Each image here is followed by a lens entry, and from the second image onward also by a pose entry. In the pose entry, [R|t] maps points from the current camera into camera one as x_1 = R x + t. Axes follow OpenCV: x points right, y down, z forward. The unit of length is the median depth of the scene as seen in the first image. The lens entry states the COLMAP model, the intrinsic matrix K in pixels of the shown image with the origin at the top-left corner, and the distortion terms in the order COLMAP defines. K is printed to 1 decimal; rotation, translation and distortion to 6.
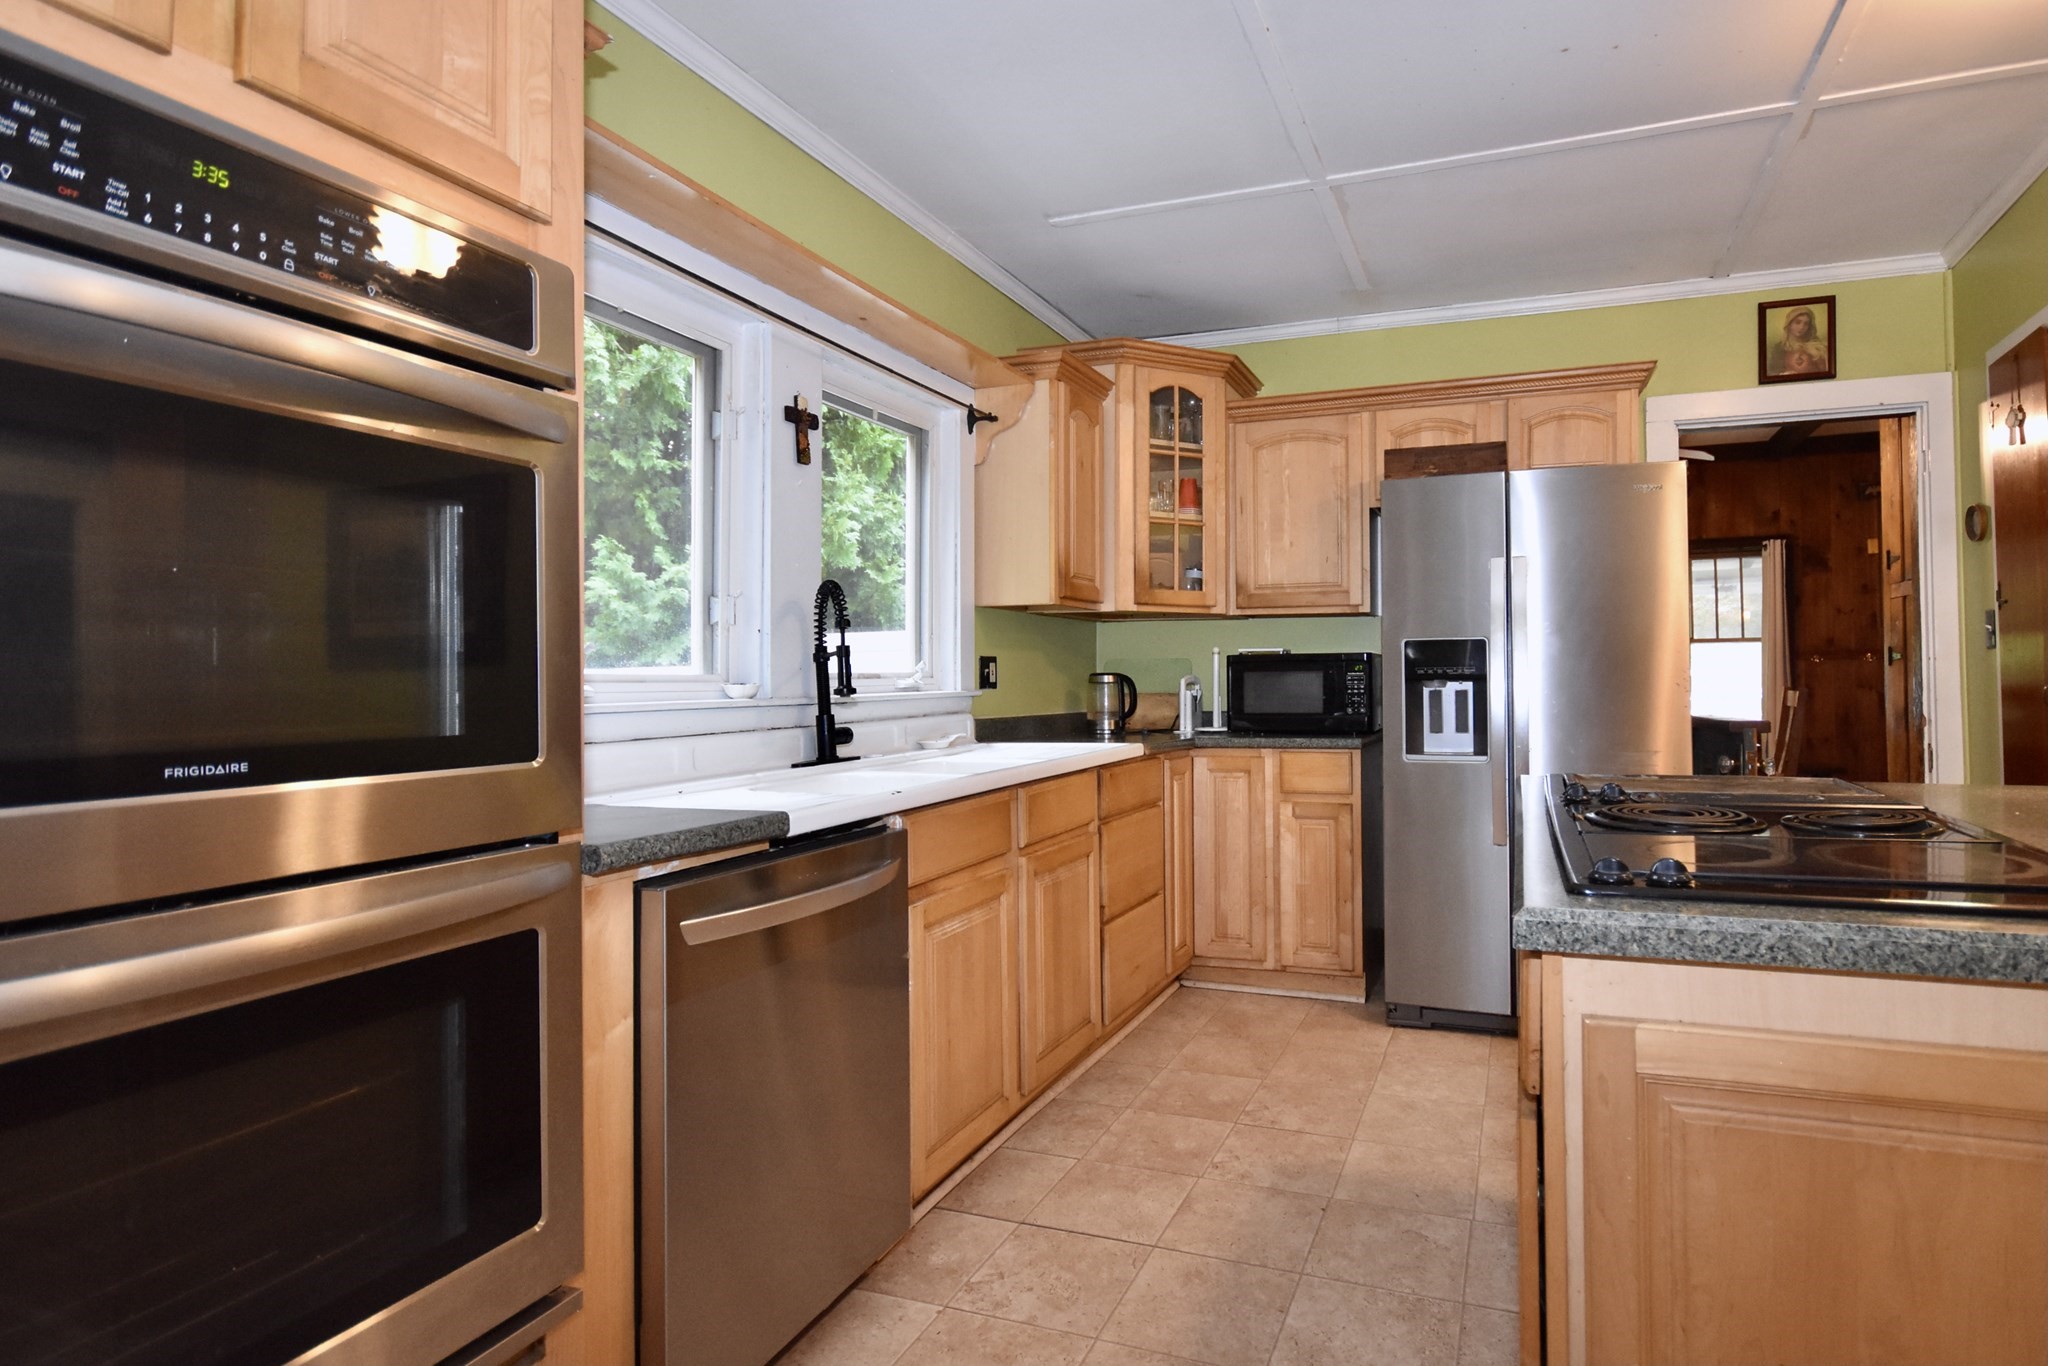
lens RADIAL K [[1007.2, 0, 1088.9], [0, 1007.2, 646.2], [0, 0, 1]] dist [-0.001218, -0.000414]
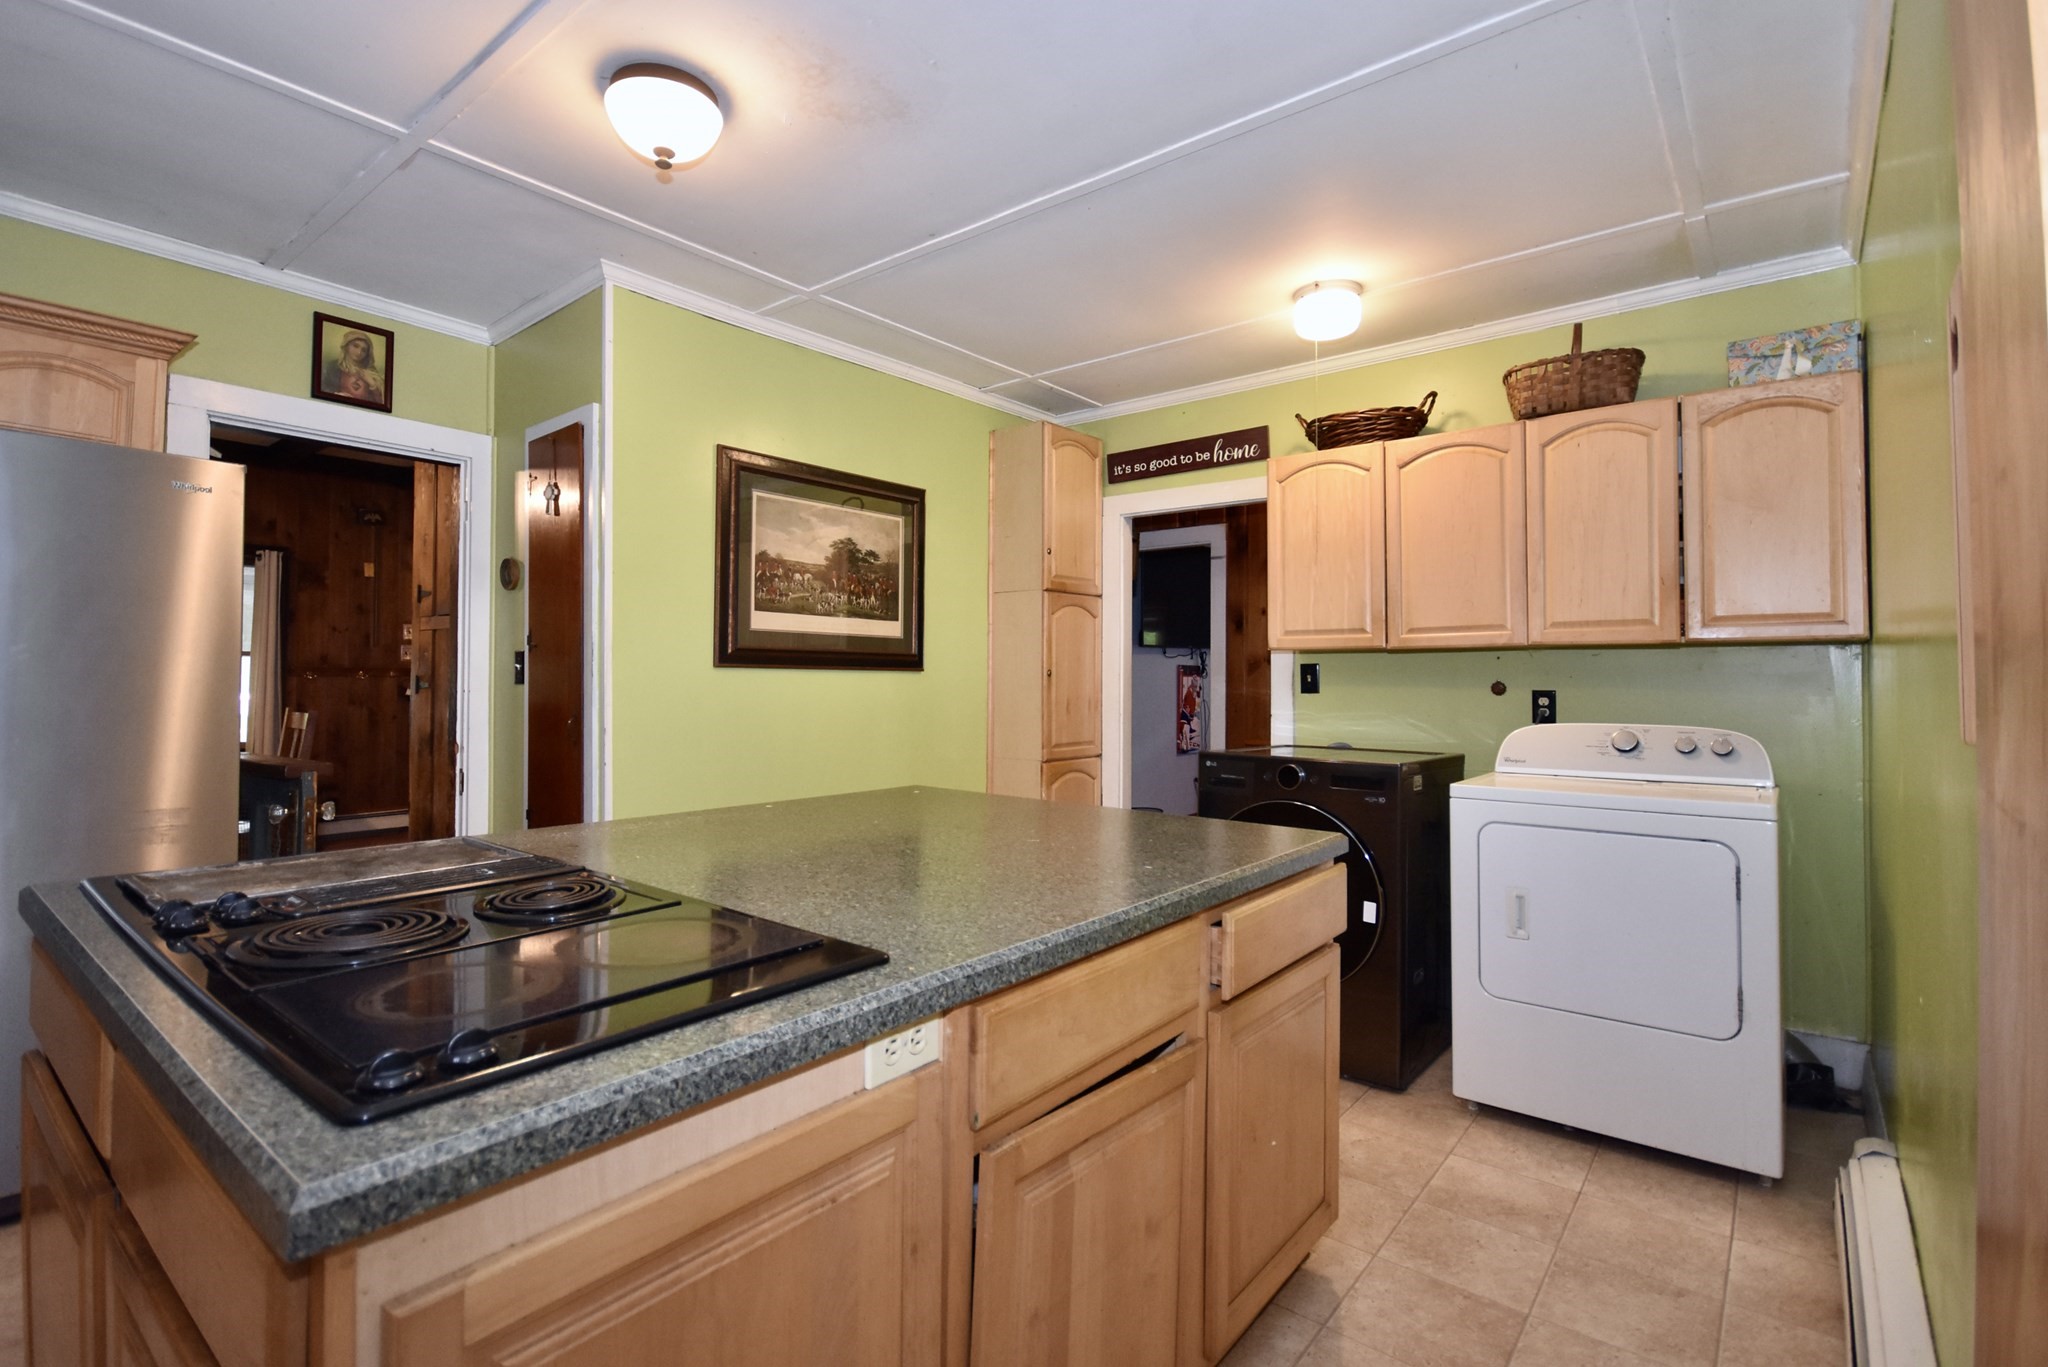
lens RADIAL K [[971.2, 0, 1023.2], [0, 971.2, 649.4], [0, 0, 1]] dist [-0.003557, -0.000863]
pose [[0.277169, 0.031234, 0.960313, -0.013716], [-0.029598, 0.999275, -0.023958, -0.025762], [-0.960365, -0.021783, 0.277892, 0.119542]]
